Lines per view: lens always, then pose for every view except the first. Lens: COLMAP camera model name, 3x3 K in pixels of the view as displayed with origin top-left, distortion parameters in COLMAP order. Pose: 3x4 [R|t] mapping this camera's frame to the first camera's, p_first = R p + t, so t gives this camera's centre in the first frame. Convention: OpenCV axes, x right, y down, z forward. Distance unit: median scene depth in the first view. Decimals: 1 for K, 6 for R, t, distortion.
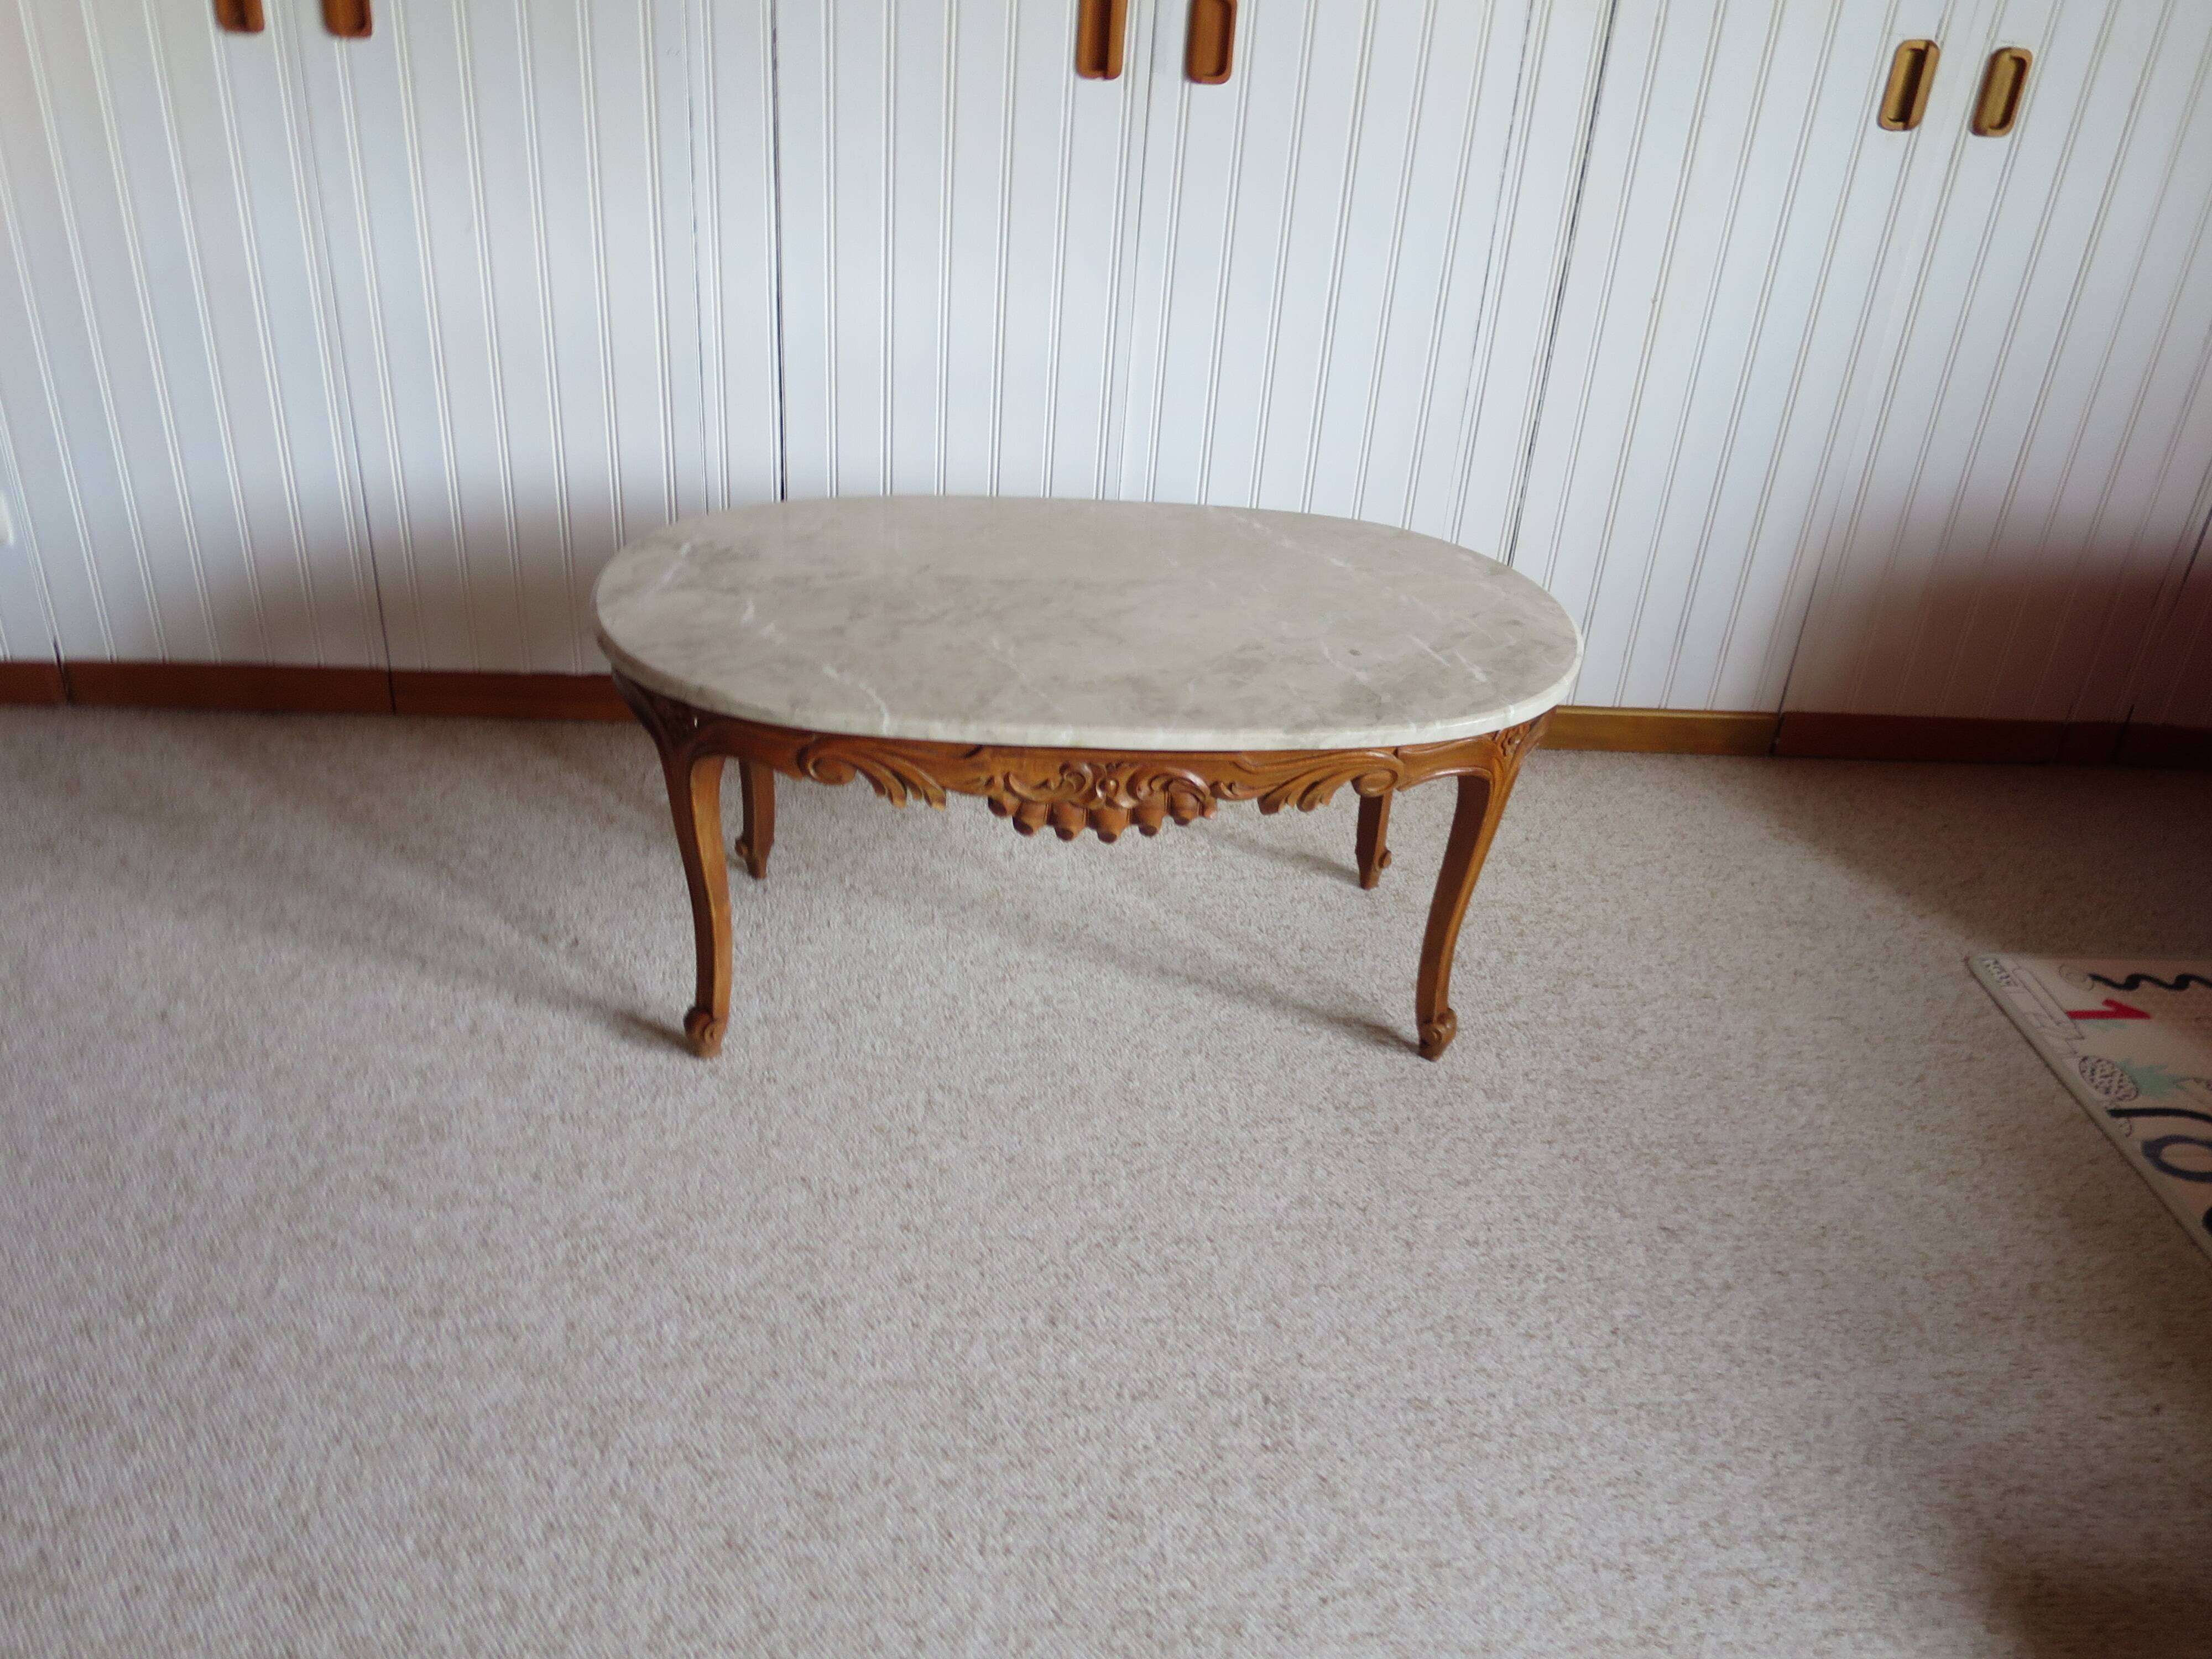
lens RADIAL K [[1762.4, 0, 1101.2], [0, 1762.4, 832.6], [0, 0, 1]] dist [-0.043765, 0.014289]
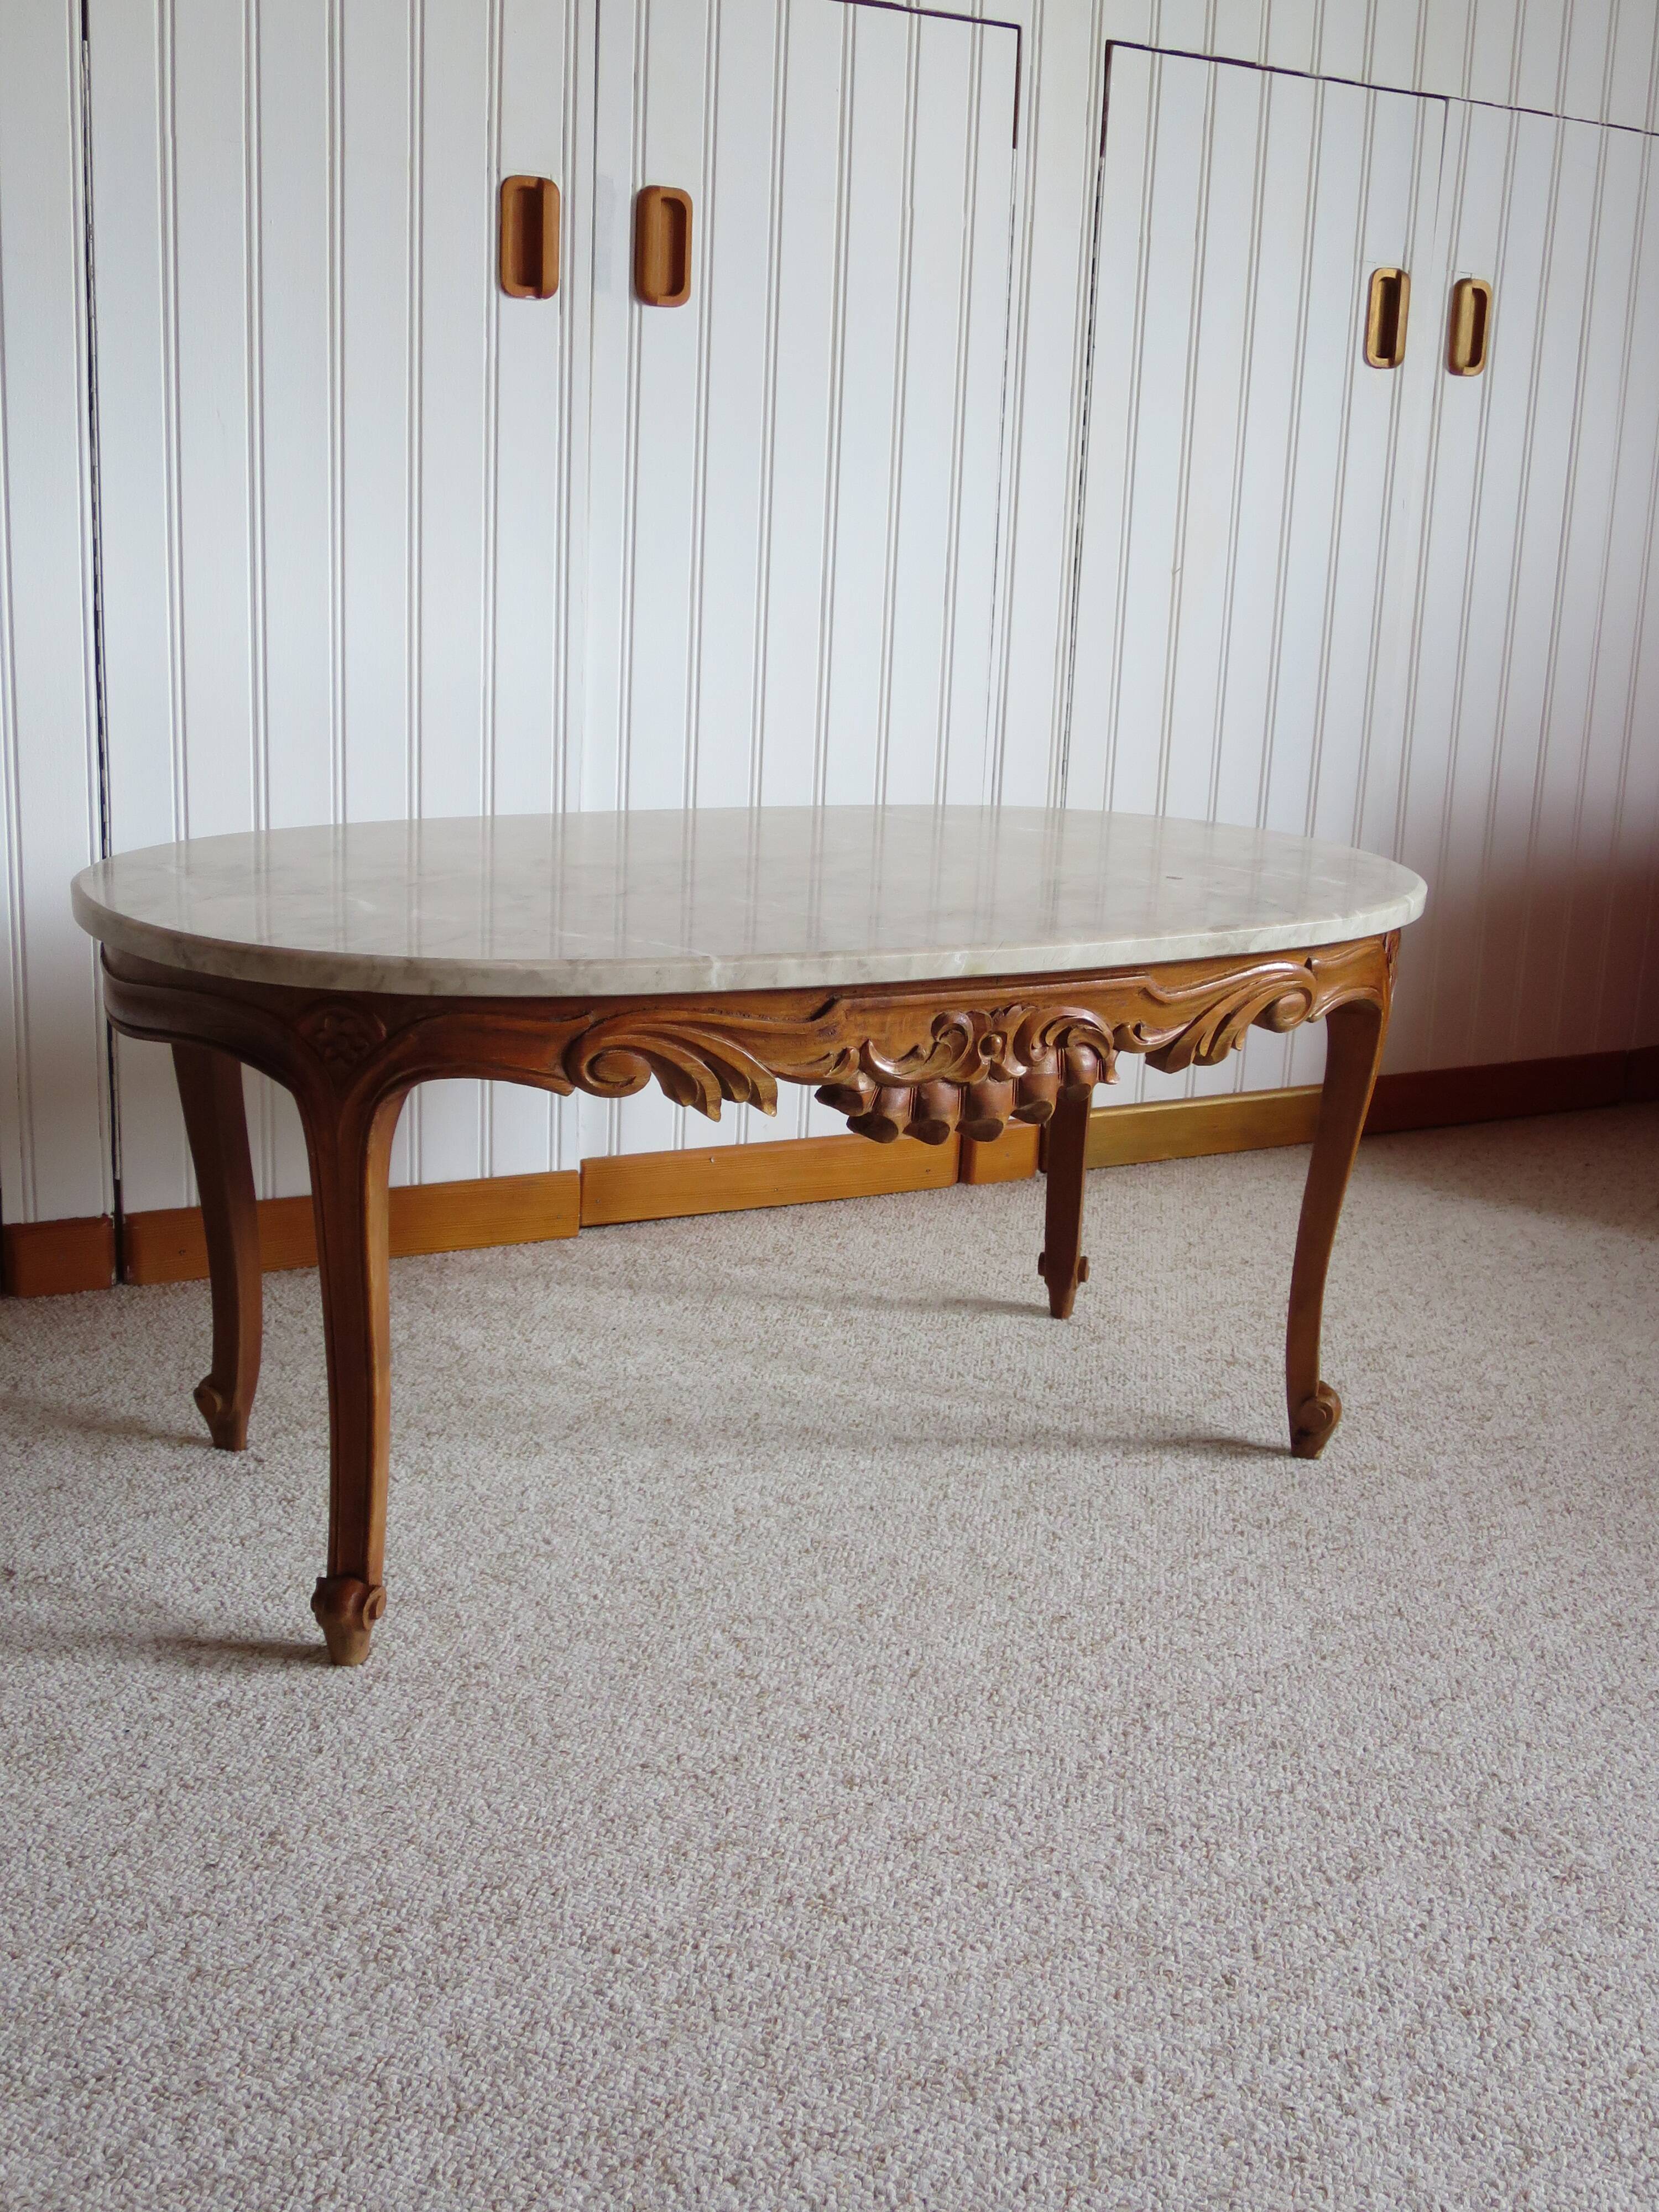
lens RADIAL K [[2326.7, 0, 831.1], [0, 2326.7, 1109.4], [0, 0, 1]] dist [-0.071799, 0.000000]
pose [[0.905595, -0.133523, 0.402578, -0.370583], [0.230096, 0.952005, -0.201847, 0.145757], [-0.356305, 0.275423, 0.892855, 0.191283]]
